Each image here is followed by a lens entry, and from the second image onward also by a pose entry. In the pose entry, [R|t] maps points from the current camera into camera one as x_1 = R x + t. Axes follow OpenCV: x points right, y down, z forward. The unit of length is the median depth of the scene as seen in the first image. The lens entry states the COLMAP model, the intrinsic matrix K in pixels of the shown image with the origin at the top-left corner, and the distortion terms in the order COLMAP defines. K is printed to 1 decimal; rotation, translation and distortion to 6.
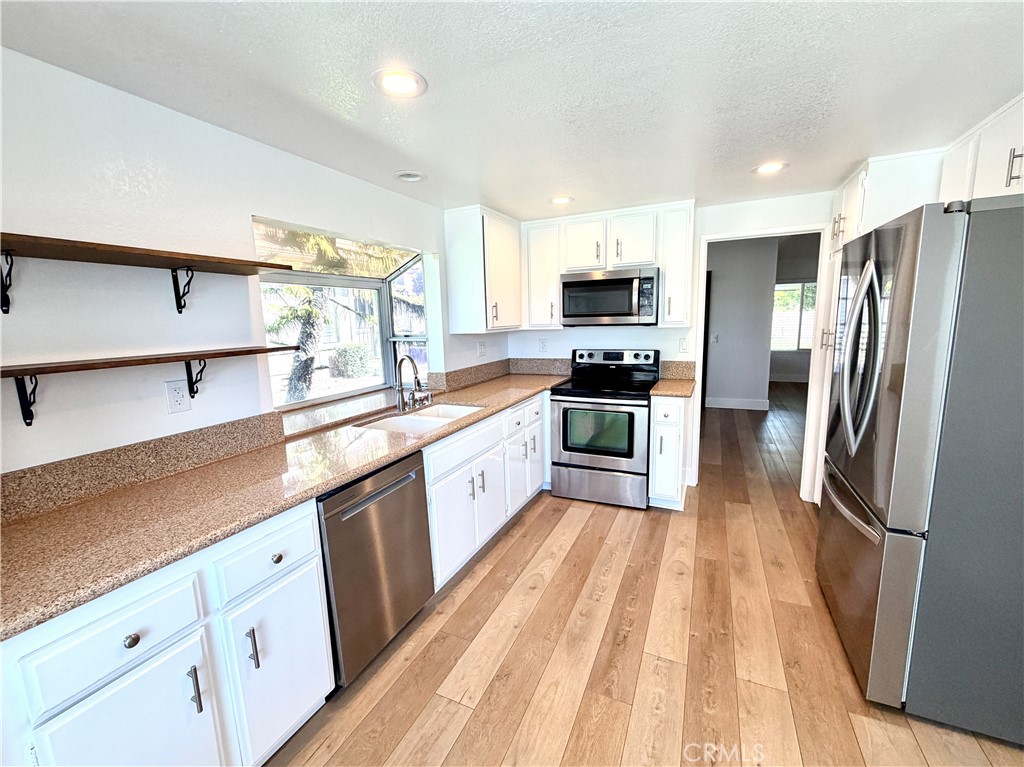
lens RADIAL K [[422.2, 0, 512.0], [0, 422.2, 383.5], [0, 0, 1]] dist [-0.008285, -0.000023]
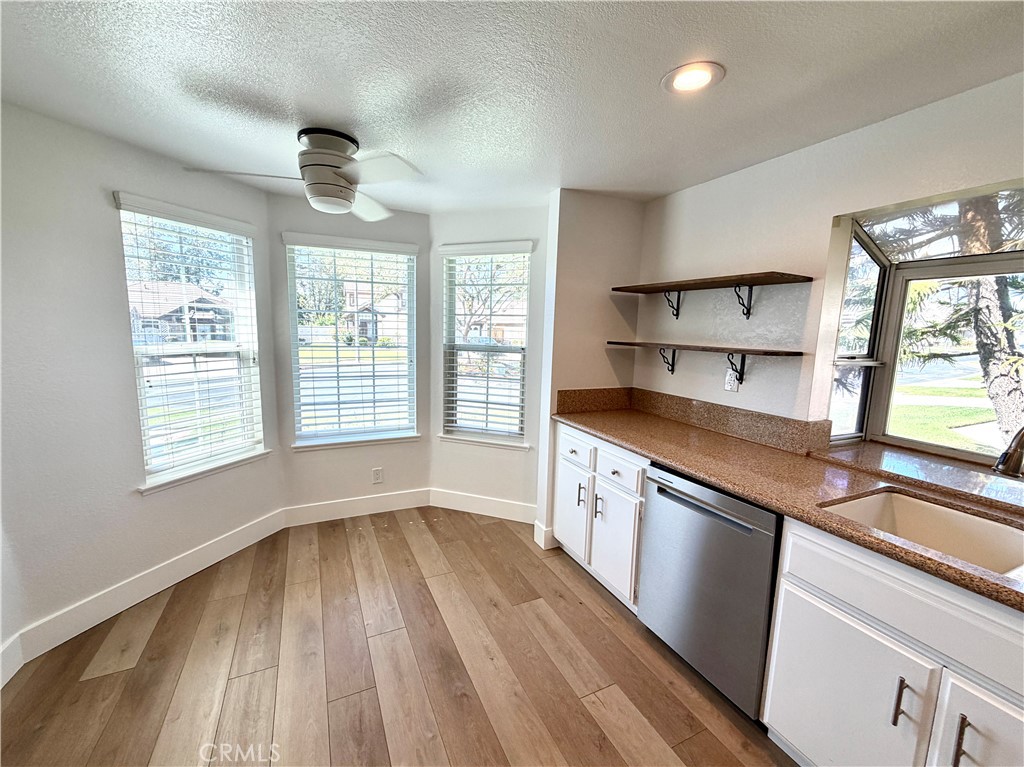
lens RADIAL K [[422.2, 0, 512.0], [0, 422.2, 383.5], [0, 0, 1]] dist [-0.008285, -0.000023]
pose [[-0.639244, 0.113516, -0.760580, 0.696030], [-0.130611, 0.958648, 0.252852, -0.205192], [0.757831, 0.260974, -0.597984, 1.249225]]
